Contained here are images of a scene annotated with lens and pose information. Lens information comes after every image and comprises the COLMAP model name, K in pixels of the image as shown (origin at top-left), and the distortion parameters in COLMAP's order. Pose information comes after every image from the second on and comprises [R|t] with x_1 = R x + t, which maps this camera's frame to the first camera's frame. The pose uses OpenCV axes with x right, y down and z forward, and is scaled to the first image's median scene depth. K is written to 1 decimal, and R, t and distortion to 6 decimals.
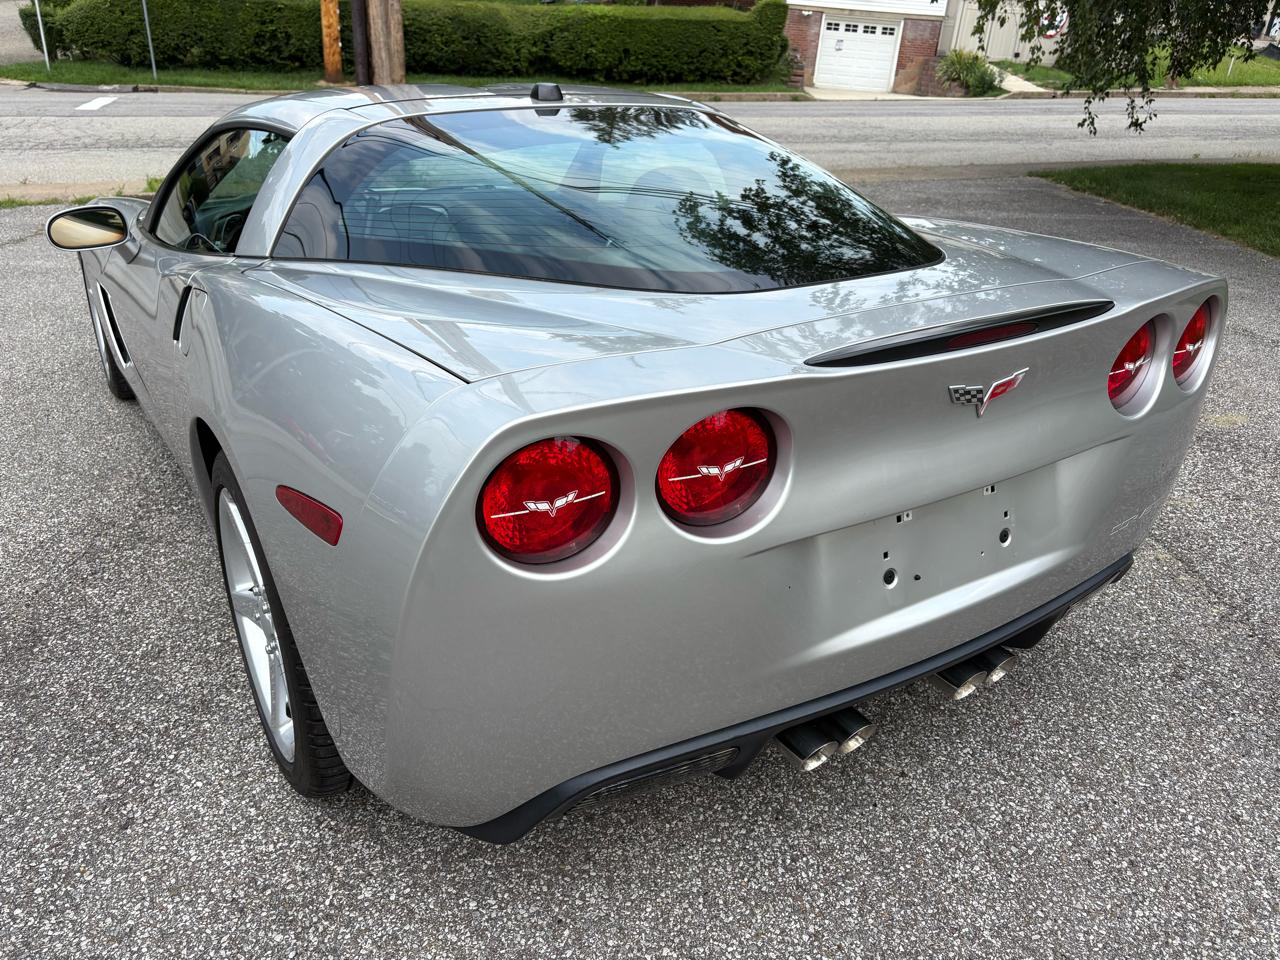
lens RADIAL K [[973.9, 0, 638.7], [0, 973.9, 485.6], [0, 0, 1]] dist [0.056207, -0.059626]
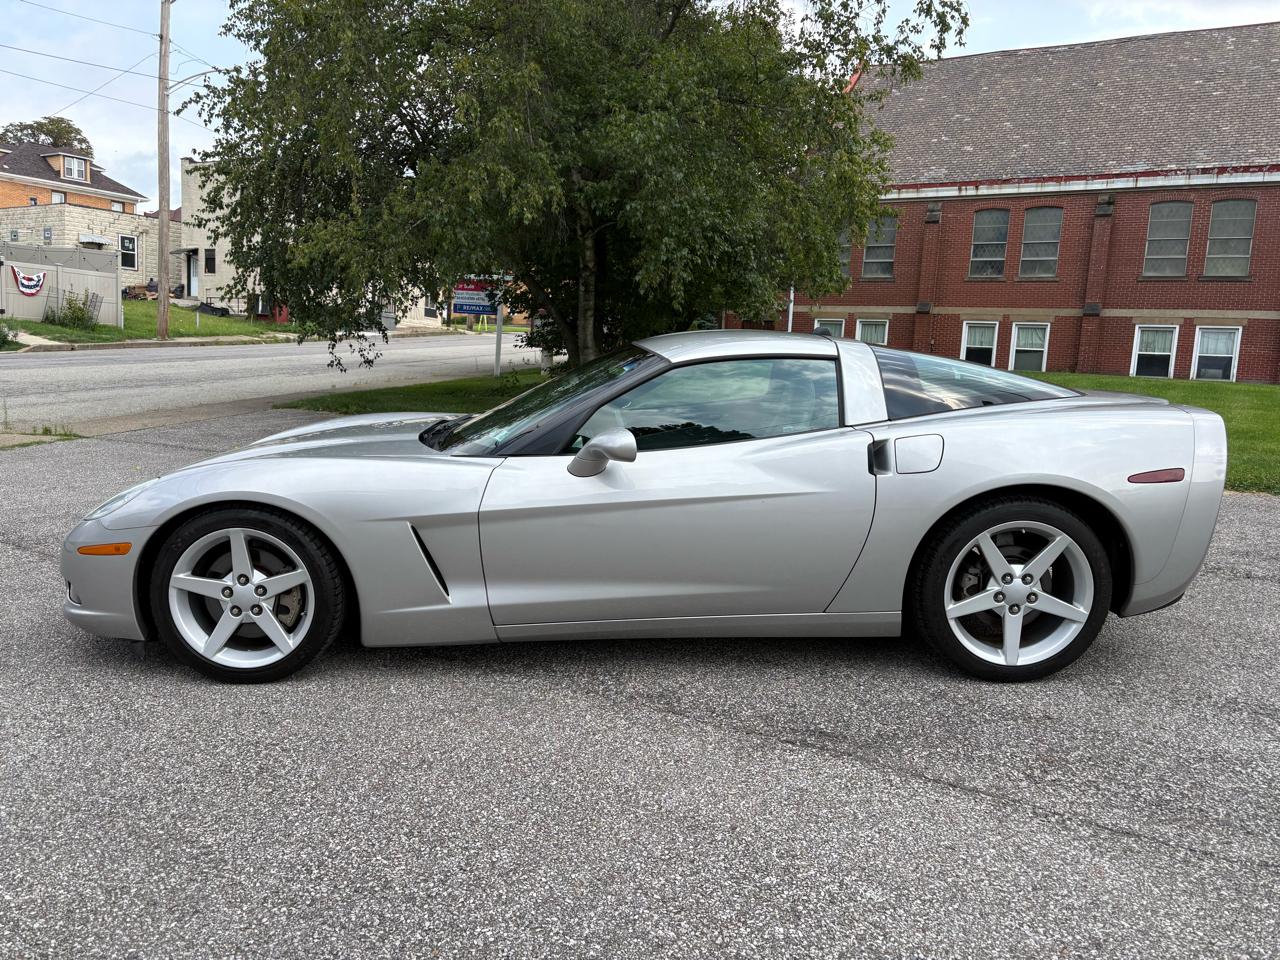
lens RADIAL K [[973.9, 0, 624.9], [0, 973.9, 486.7], [0, 0, 1]] dist [0.056207, -0.059626]
pose [[0.516914, -0.152272, 0.842386, -0.205523], [0.344242, 0.937955, -0.041690, -0.020617], [-0.783772, 0.311534, 0.537260, 0.045512]]
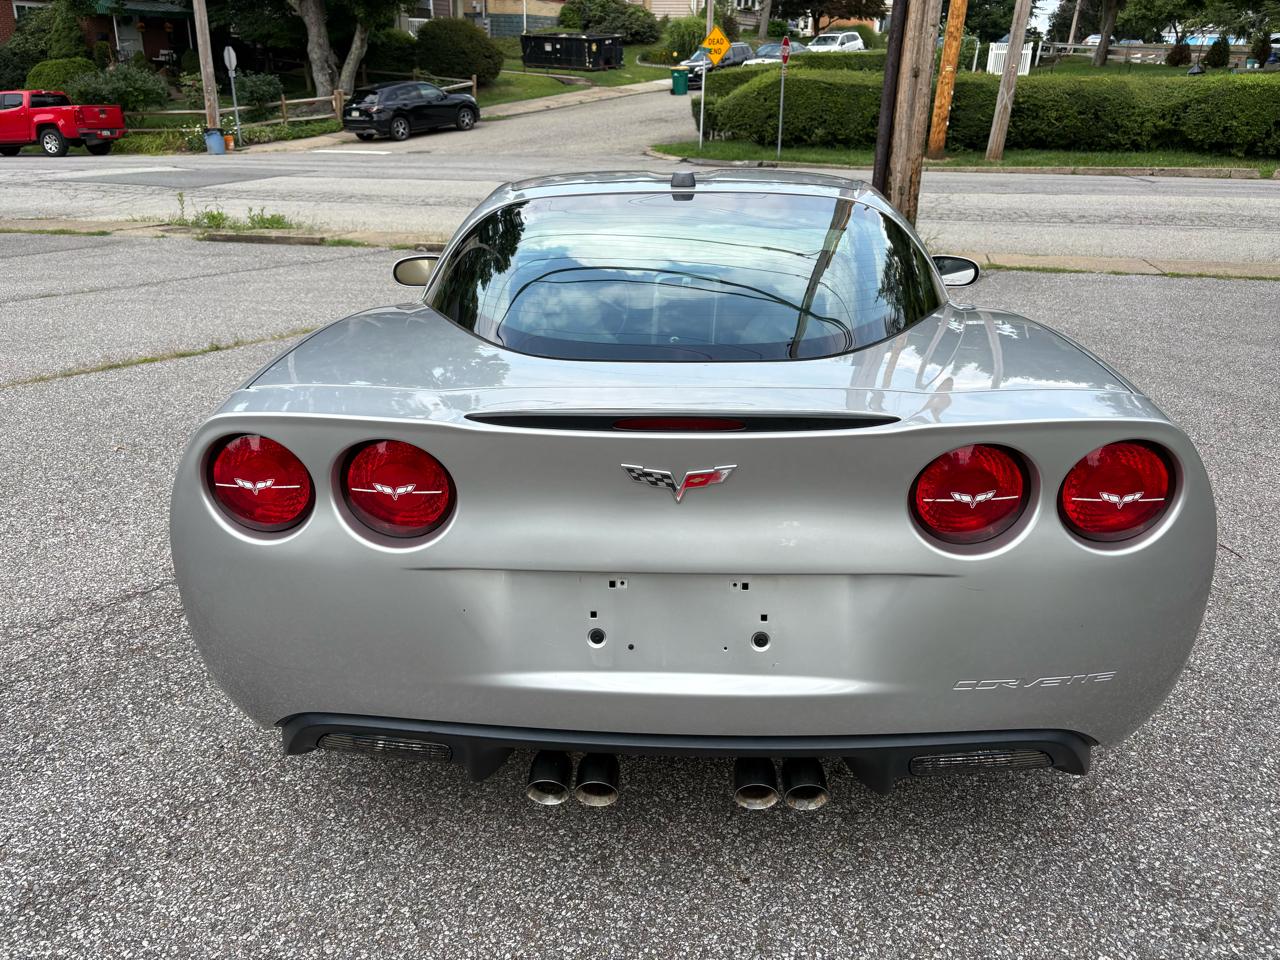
lens RADIAL K [[973.9, 0, 633.8], [0, 973.9, 469.9], [0, 0, 1]] dist [0.056207, -0.059626]
pose [[0.816132, 0.180494, -0.548954, 0.059424], [-0.223799, 0.974558, -0.012290, -0.005569], [0.532769, 0.132886, 0.835762, 0.008418]]
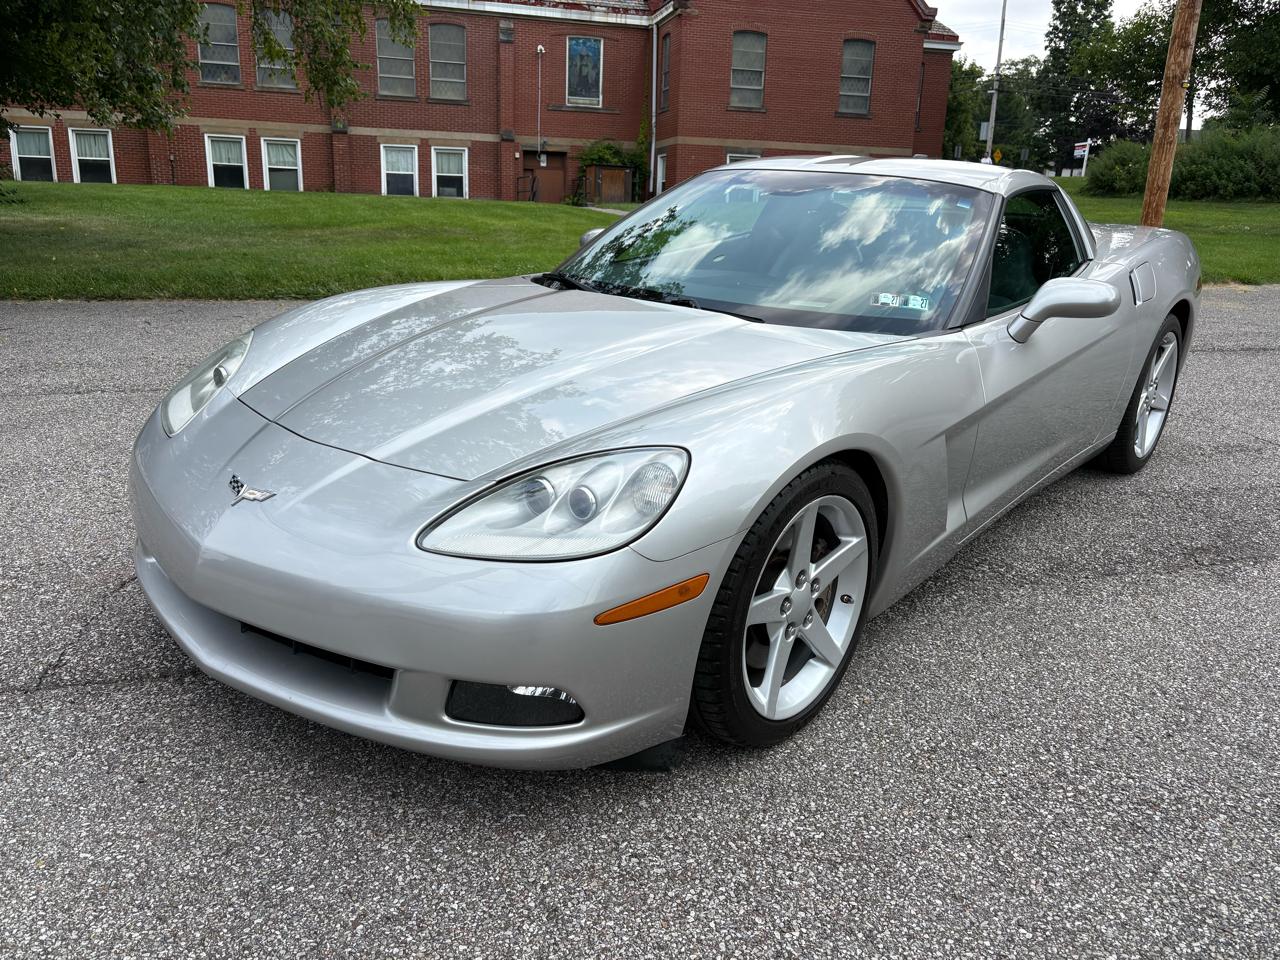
lens RADIAL K [[973.9, 0, 634.8], [0, 973.9, 476.8], [0, 0, 1]] dist [0.056207, -0.059626]
pose [[-0.294371, -0.320908, 0.900202, -0.185390], [0.354866, 0.837891, 0.414738, -0.092065], [-0.887365, 0.441538, -0.132771, 0.213132]]
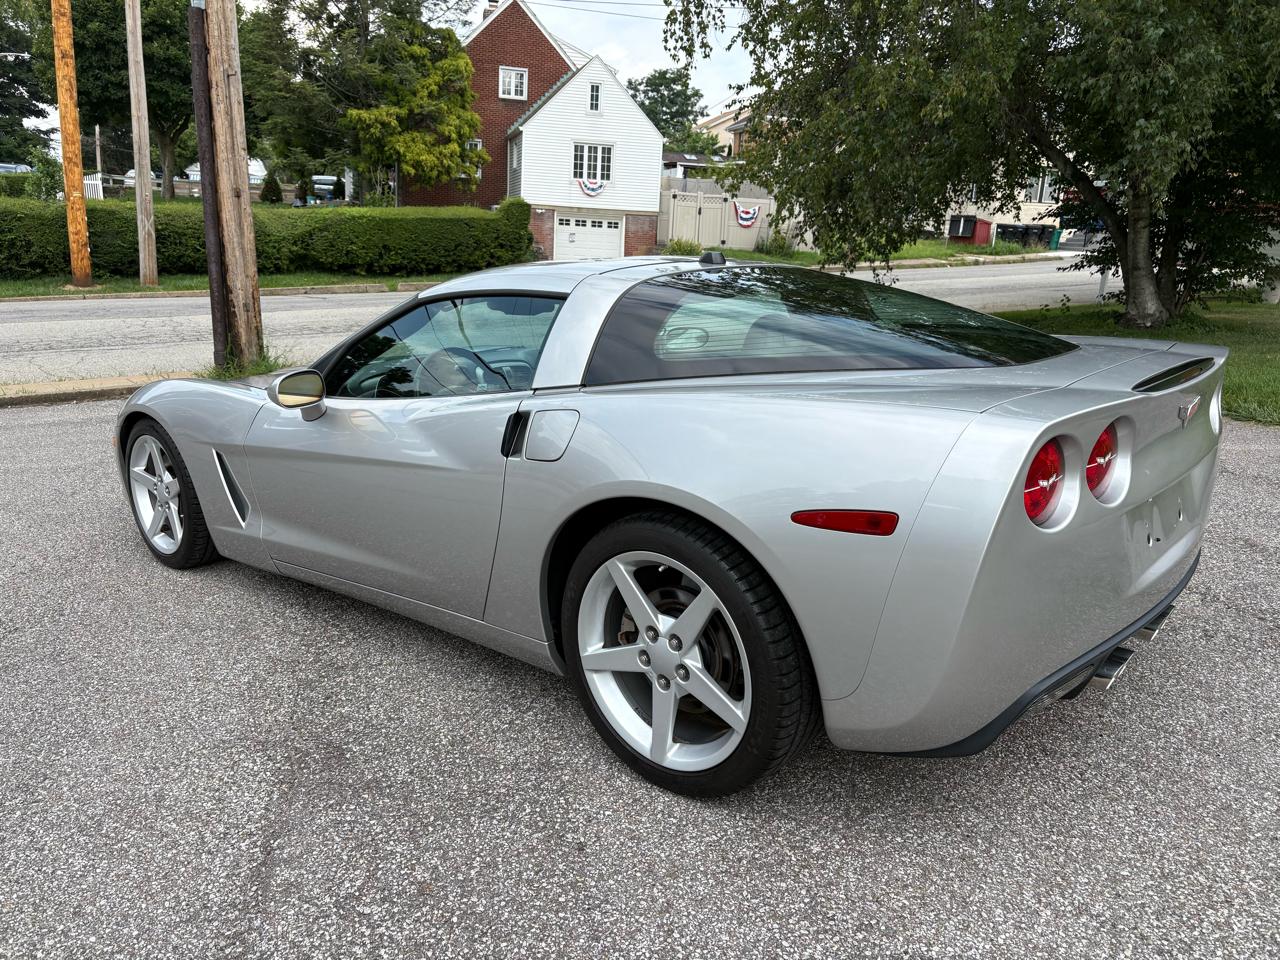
lens RADIAL K [[973.9, 0, 626.1], [0, 973.9, 484.7], [0, 0, 1]] dist [0.056207, -0.059626]
pose [[0.961361, -0.095226, 0.258298, -0.064050], [0.139157, 0.977666, -0.157496, 0.009818], [-0.237531, 0.187355, 0.953141, -0.018862]]
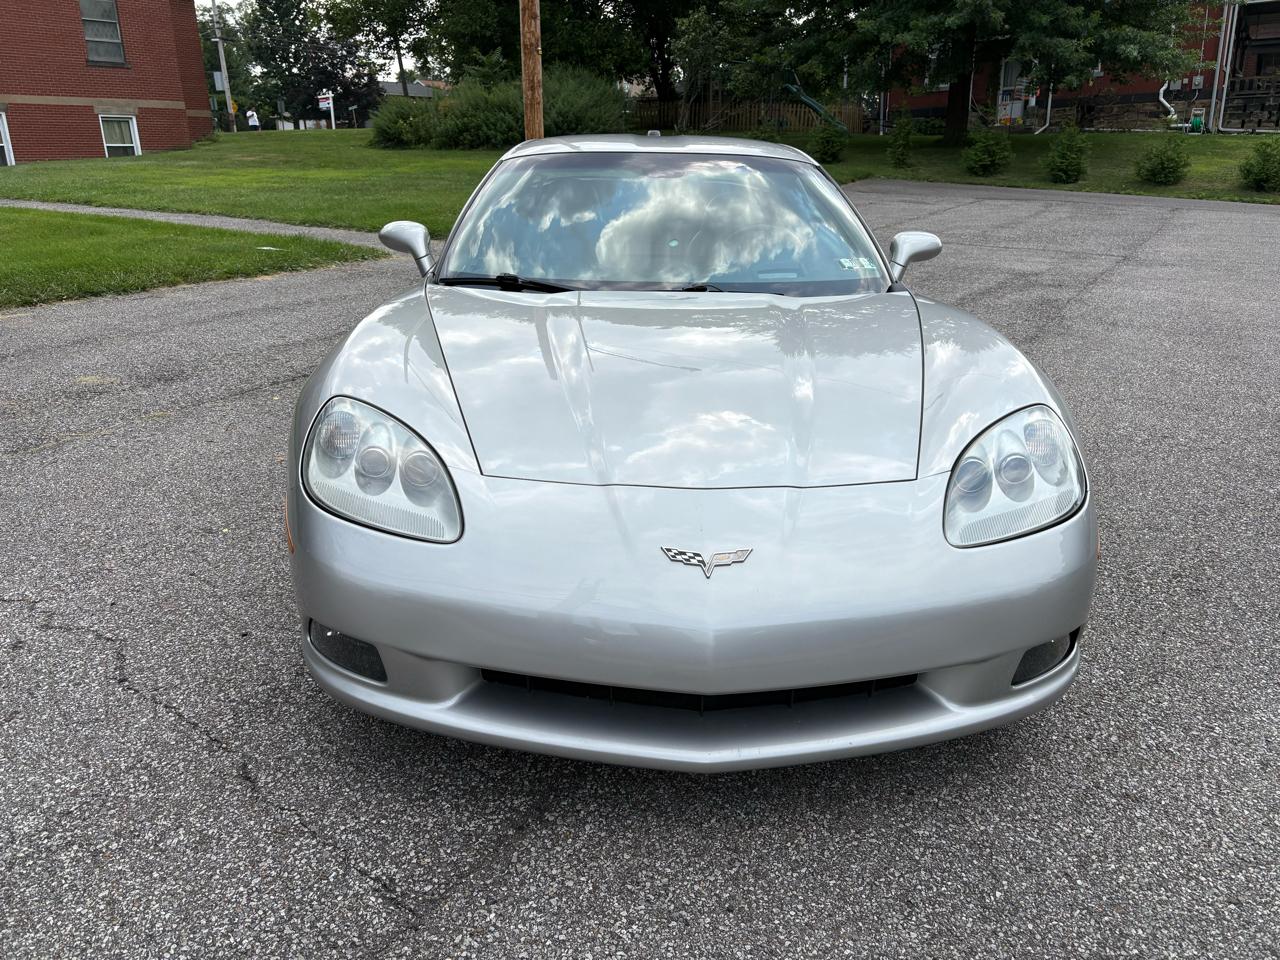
lens RADIAL K [[973.9, 0, 634.9], [0, 973.9, 470.4], [0, 0, 1]] dist [0.056207, -0.059626]
pose [[-0.860492, -0.193855, 0.471142, -0.119694], [0.183634, 0.744597, 0.641759, -0.127177], [-0.475218, 0.638746, -0.605121, 0.286385]]
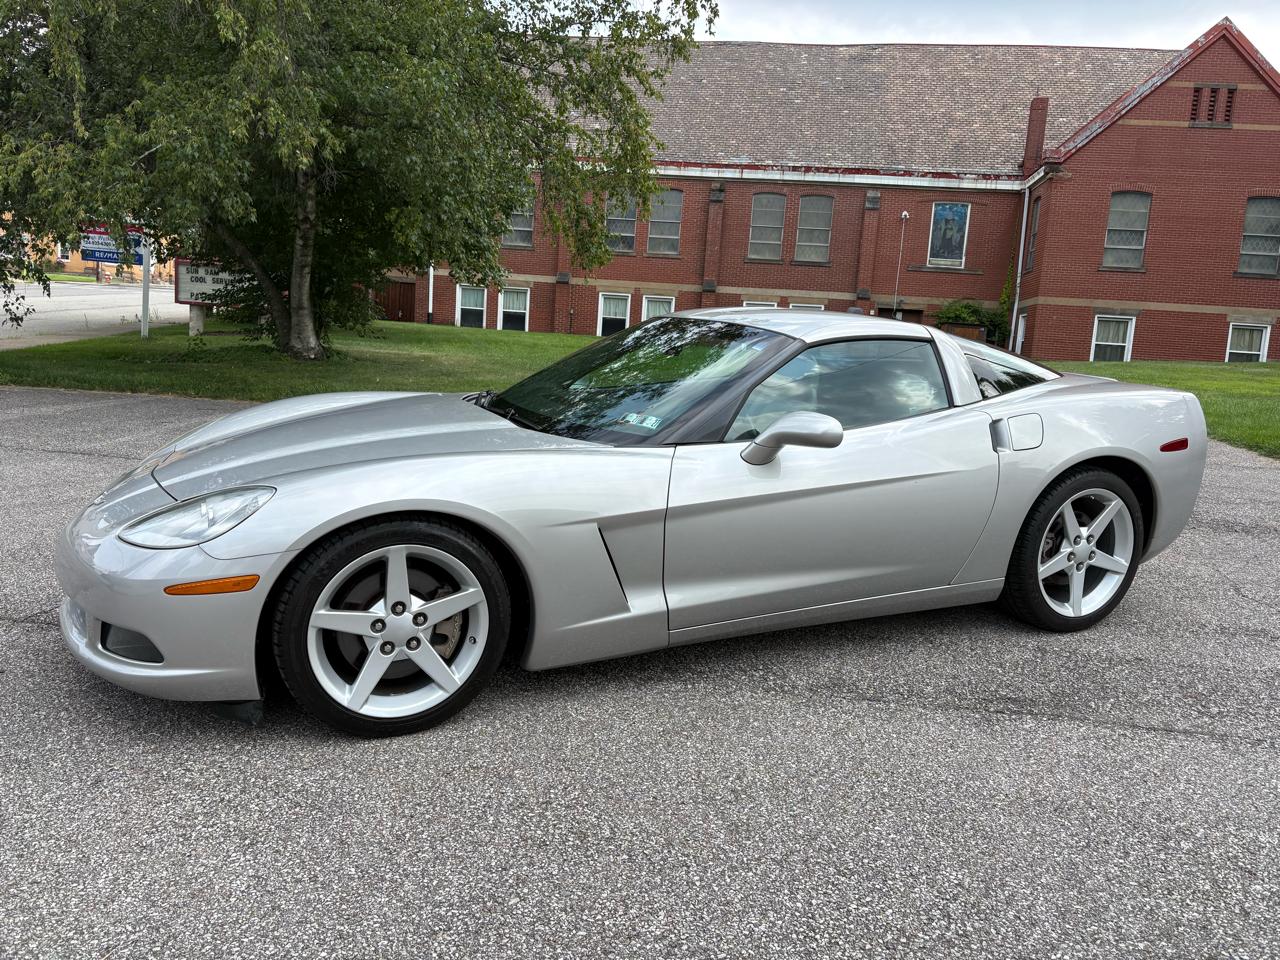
lens RADIAL K [[973.9, 0, 630.4], [0, 973.9, 476.2], [0, 0, 1]] dist [0.056207, -0.059626]
pose [[0.117647, -0.189073, 0.974890, -0.224540], [0.361284, 0.922583, 0.135330, -0.057964], [-0.925004, 0.336291, 0.176848, 0.130464]]
